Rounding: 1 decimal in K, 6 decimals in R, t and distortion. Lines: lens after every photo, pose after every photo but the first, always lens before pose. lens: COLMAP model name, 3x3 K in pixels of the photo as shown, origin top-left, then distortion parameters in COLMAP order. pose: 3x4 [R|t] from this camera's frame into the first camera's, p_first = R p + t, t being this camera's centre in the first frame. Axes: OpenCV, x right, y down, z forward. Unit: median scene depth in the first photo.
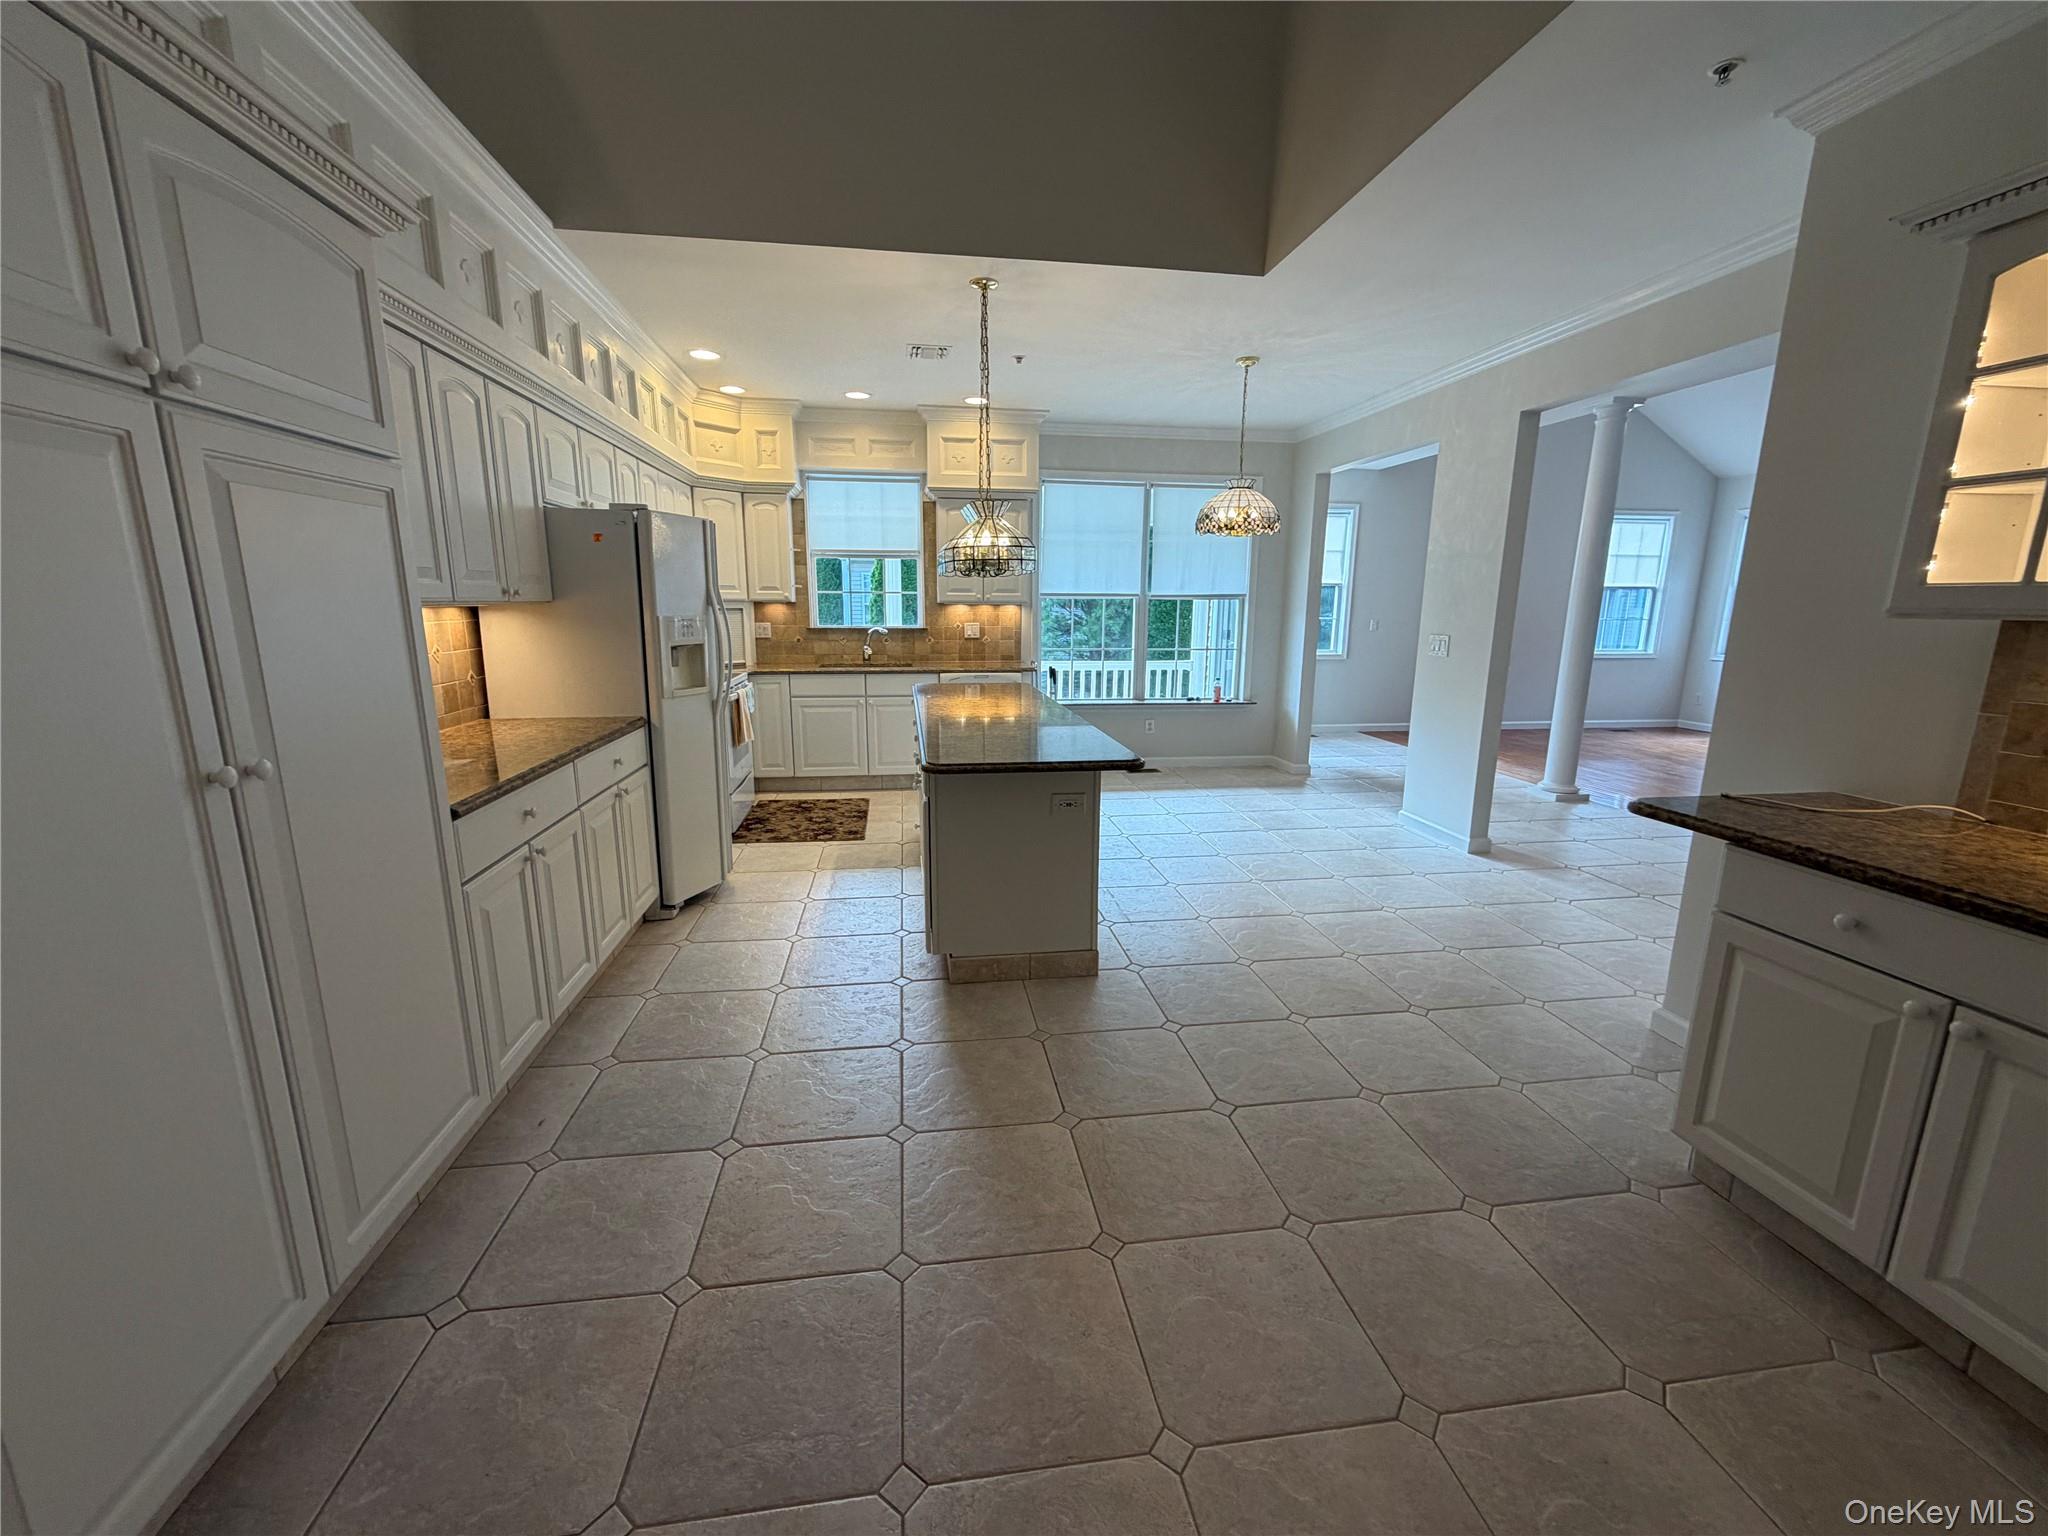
lens RADIAL K [[819.4, 0, 1014.8], [0, 819.4, 771.9], [0, 0, 1]] dist [0.001402, -0.000432]
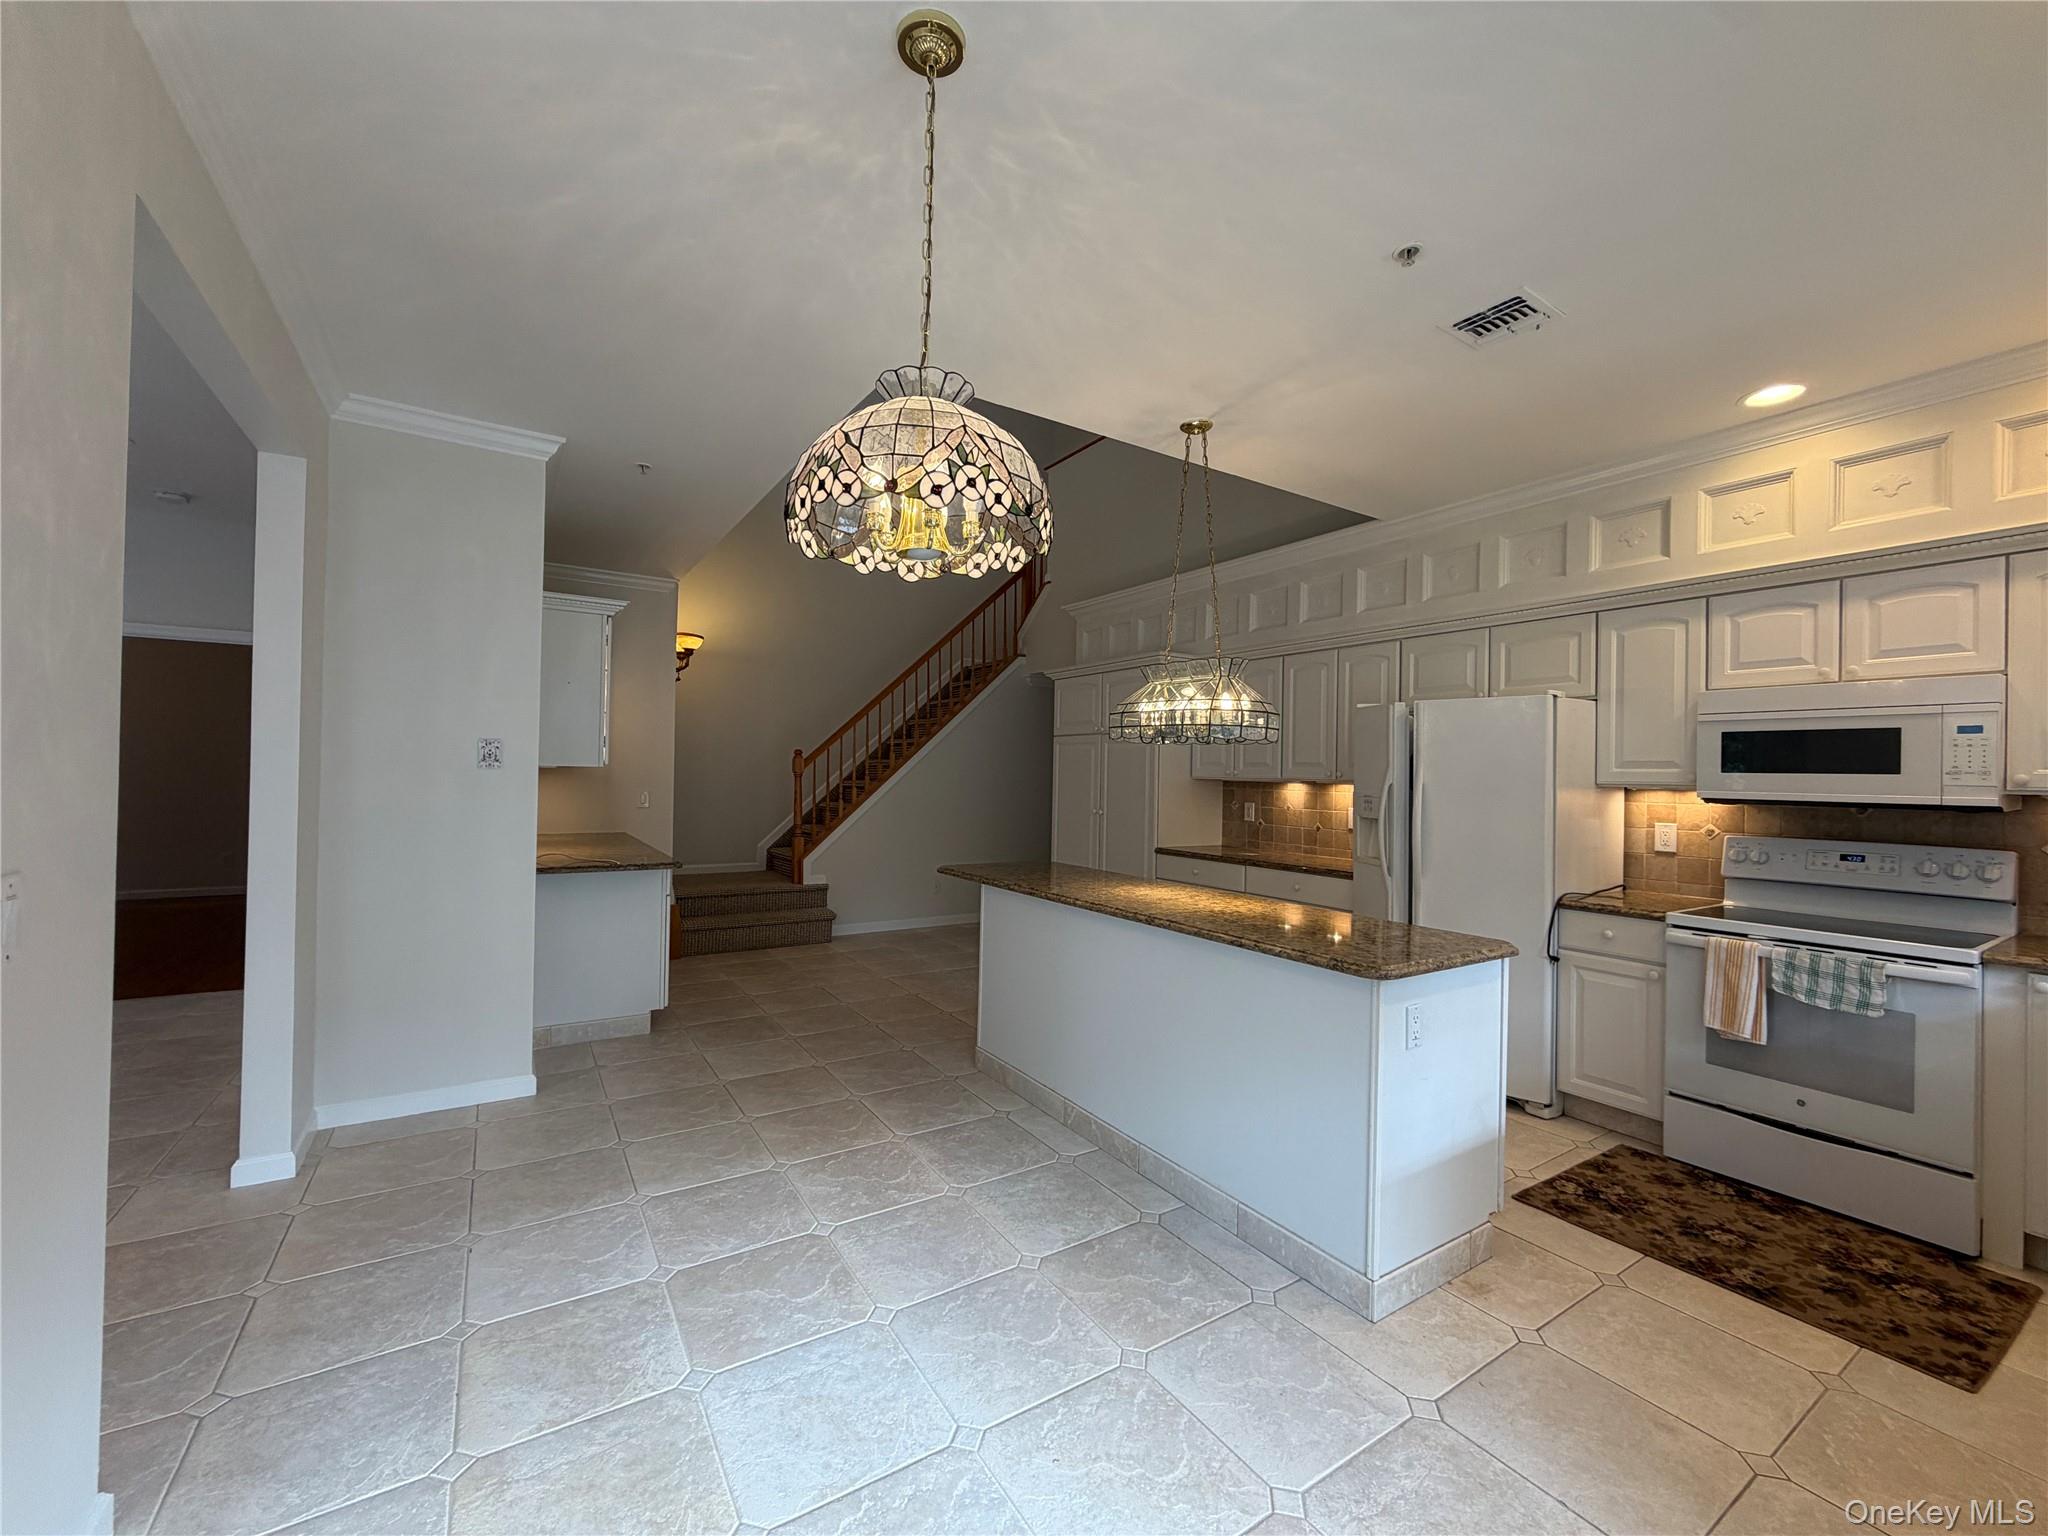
lens RADIAL K [[819.4, 0, 1023.1], [0, 819.4, 766.8], [0, 0, 1]] dist [0.001402, -0.000432]
pose [[-0.907278, -0.029020, -0.419528, 0.346927], [-0.111562, 0.978480, 0.173581, -0.253630], [0.405463, 0.204290, -0.890991, 1.246003]]
